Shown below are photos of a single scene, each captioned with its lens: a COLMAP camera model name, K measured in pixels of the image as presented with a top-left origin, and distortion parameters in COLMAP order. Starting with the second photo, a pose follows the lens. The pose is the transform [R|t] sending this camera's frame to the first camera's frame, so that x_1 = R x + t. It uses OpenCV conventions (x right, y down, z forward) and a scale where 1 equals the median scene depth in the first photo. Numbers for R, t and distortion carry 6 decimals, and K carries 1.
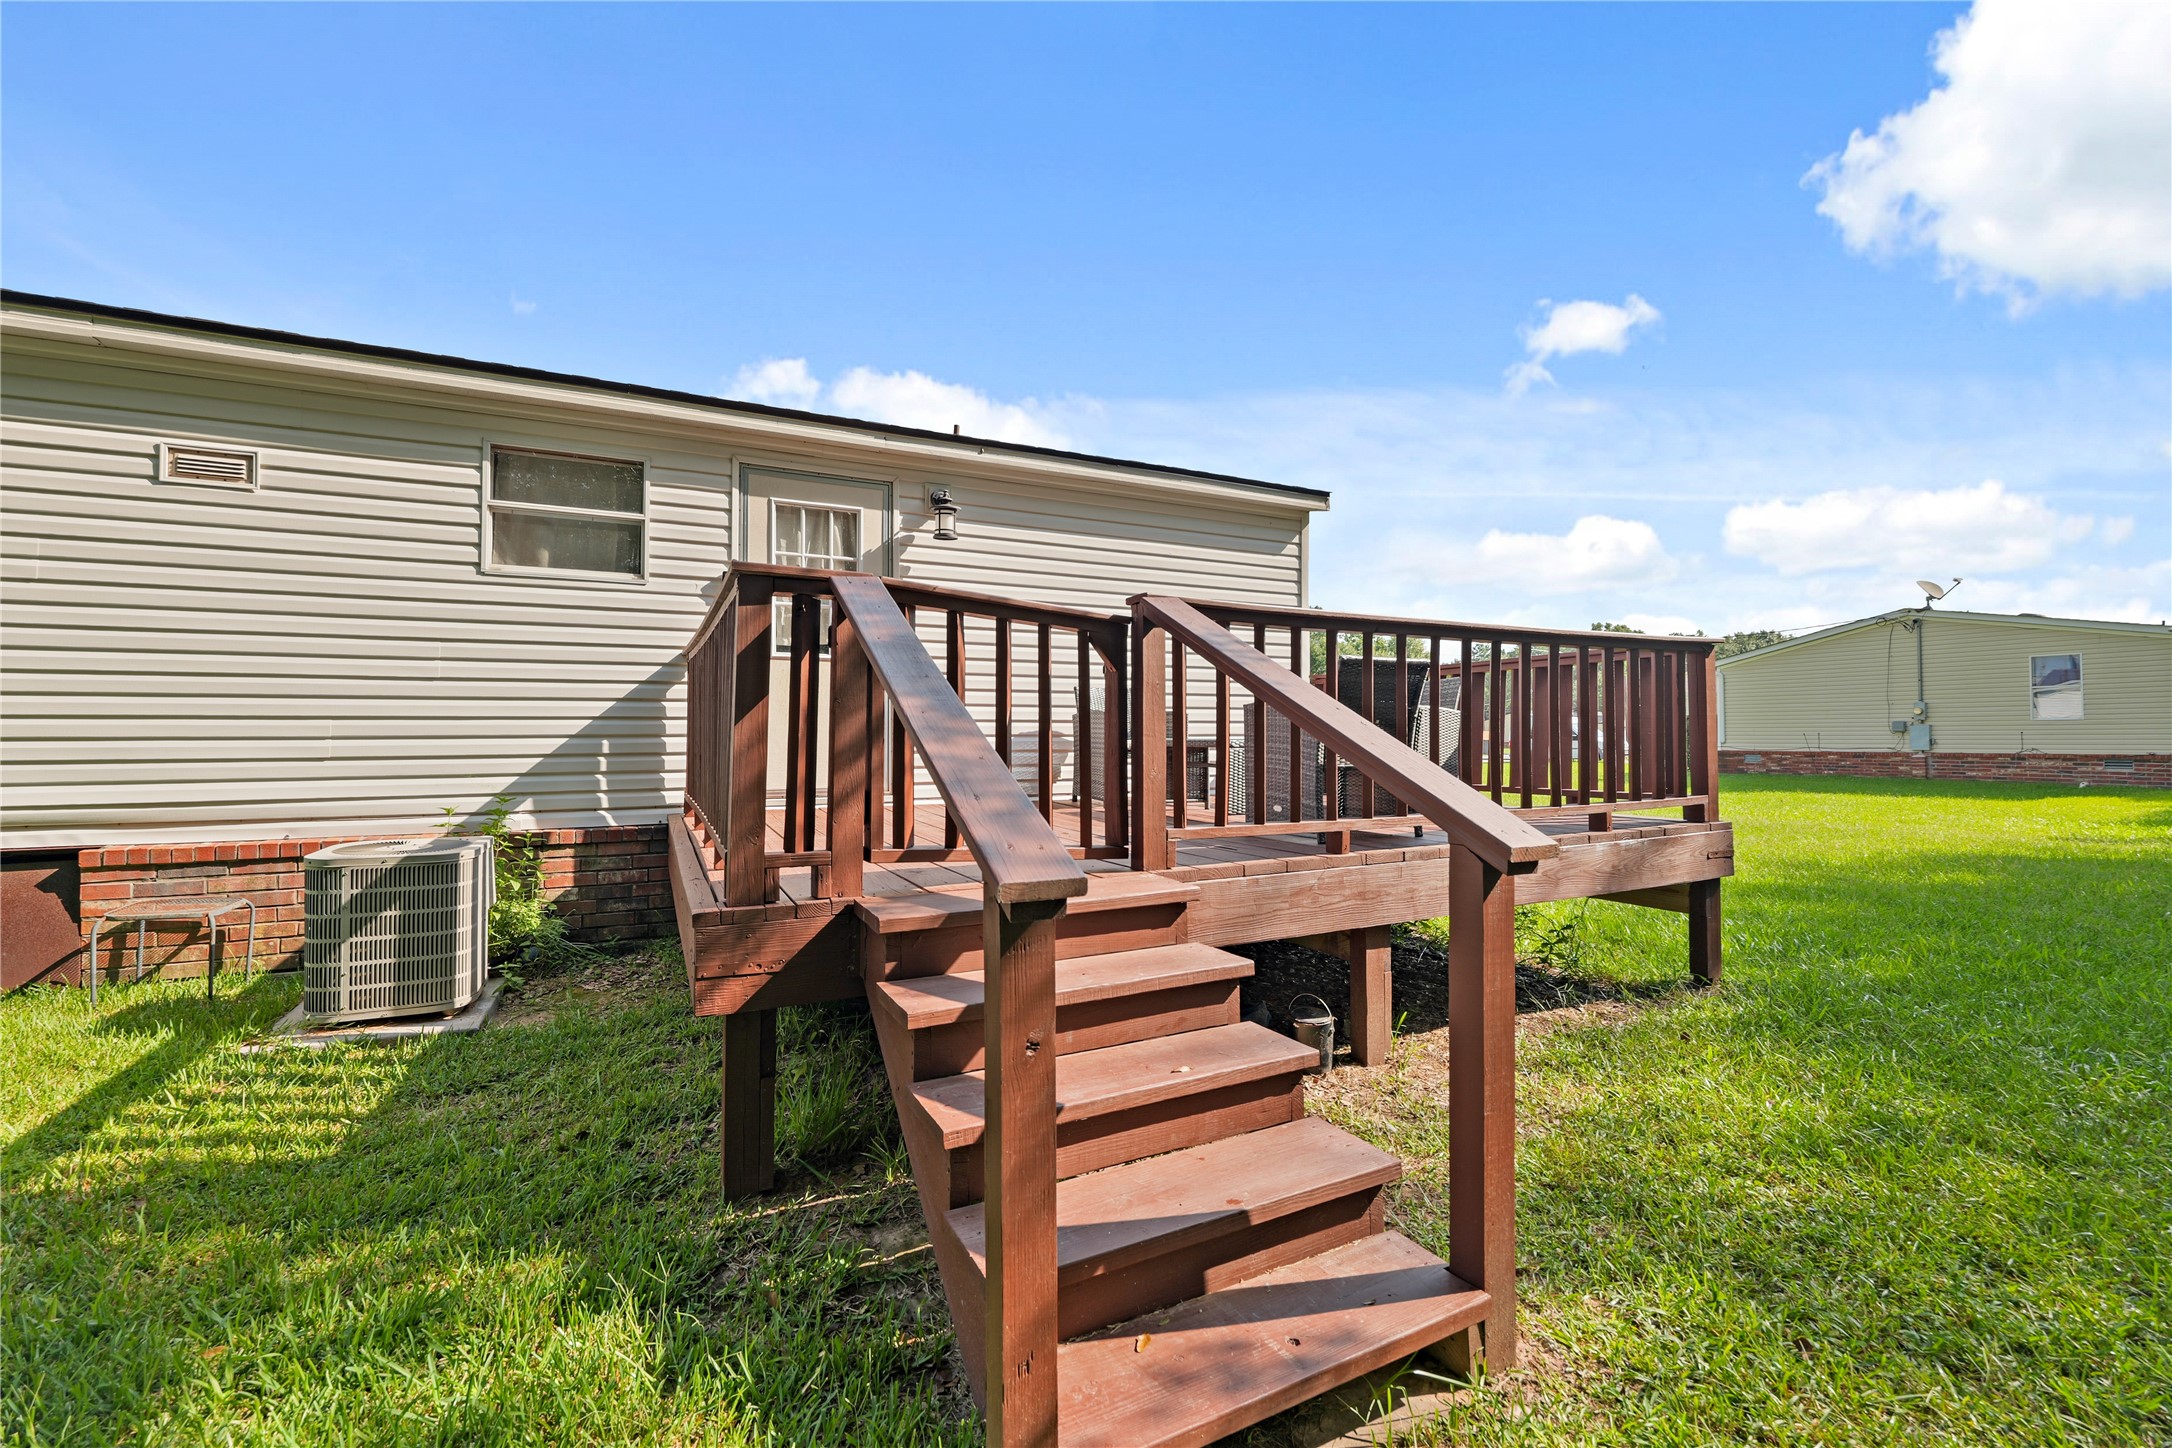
lens RADIAL K [[896.3, 0, 1080.3], [0, 896.3, 718.9], [0, 0, 1]] dist [-0.004613, -0.000384]
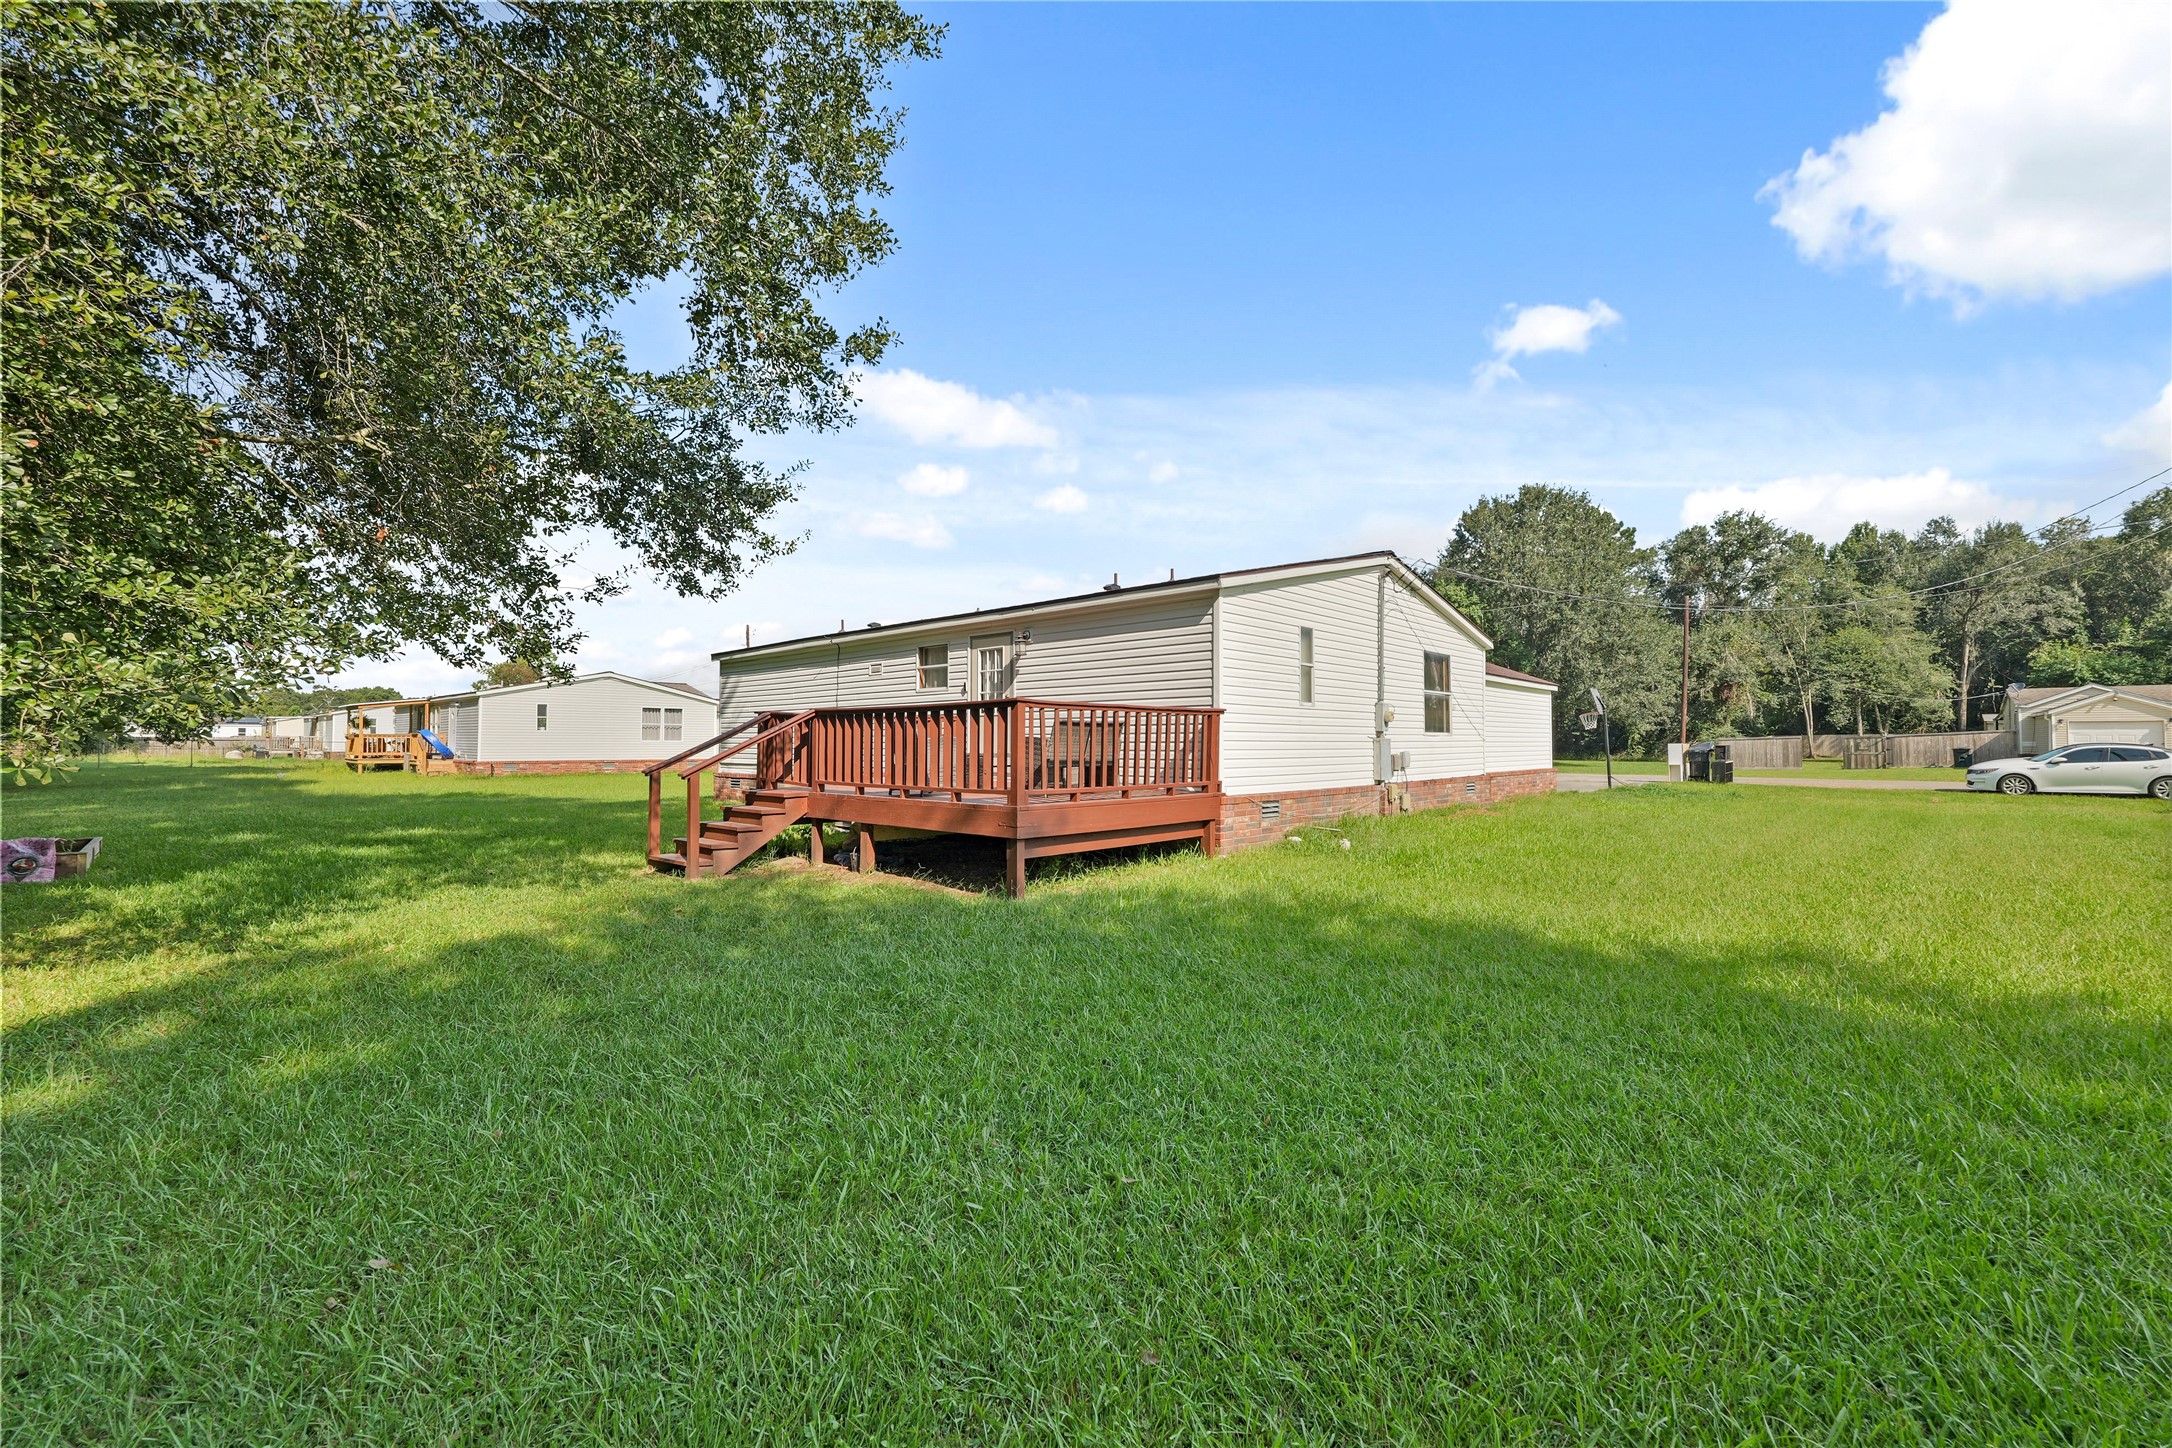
lens RADIAL K [[896.3, 0, 1083.8], [0, 896.3, 725.3], [0, 0, 1]] dist [-0.004613, -0.000384]
pose [[0.373956, -0.006846, -0.927421, 2.672498], [0.038964, 0.999206, 0.008336, -0.064711], [0.926628, -0.039253, 0.373926, 0.465469]]
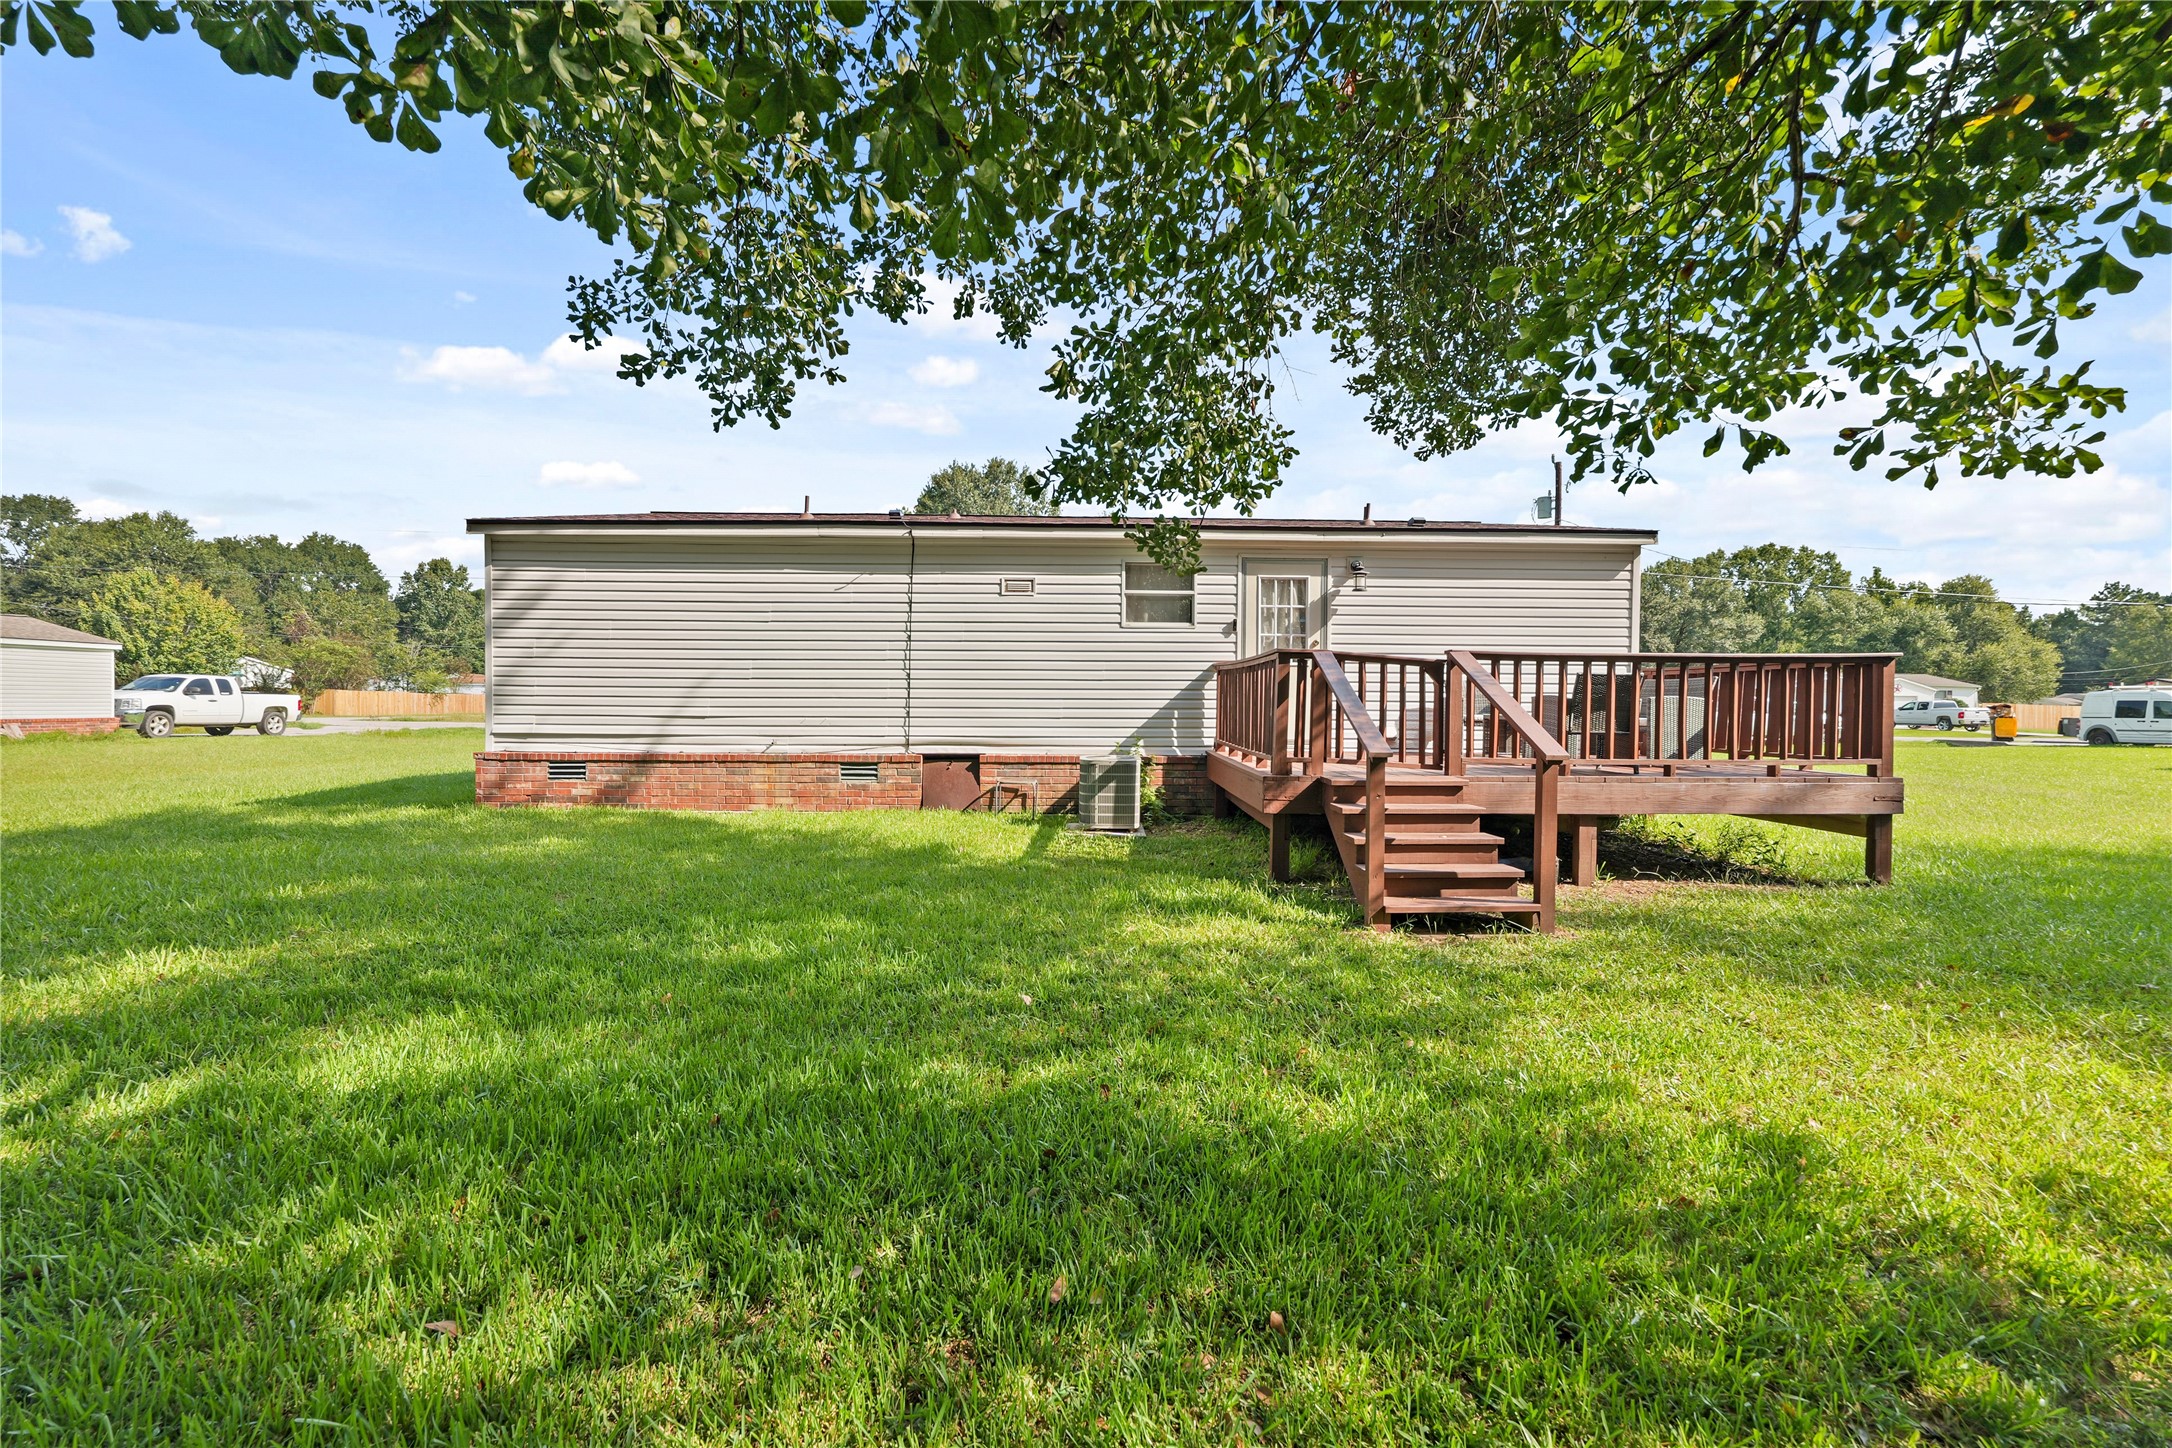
lens RADIAL K [[896.3, 0, 1088.6], [0, 896.3, 700.5], [0, 0, 1]] dist [-0.004613, -0.000384]
pose [[0.902507, 0.009624, -0.430567, 0.158167], [-0.002831, 0.999861, 0.016415, -0.035654], [0.430666, -0.013595, 0.902409, -1.003426]]
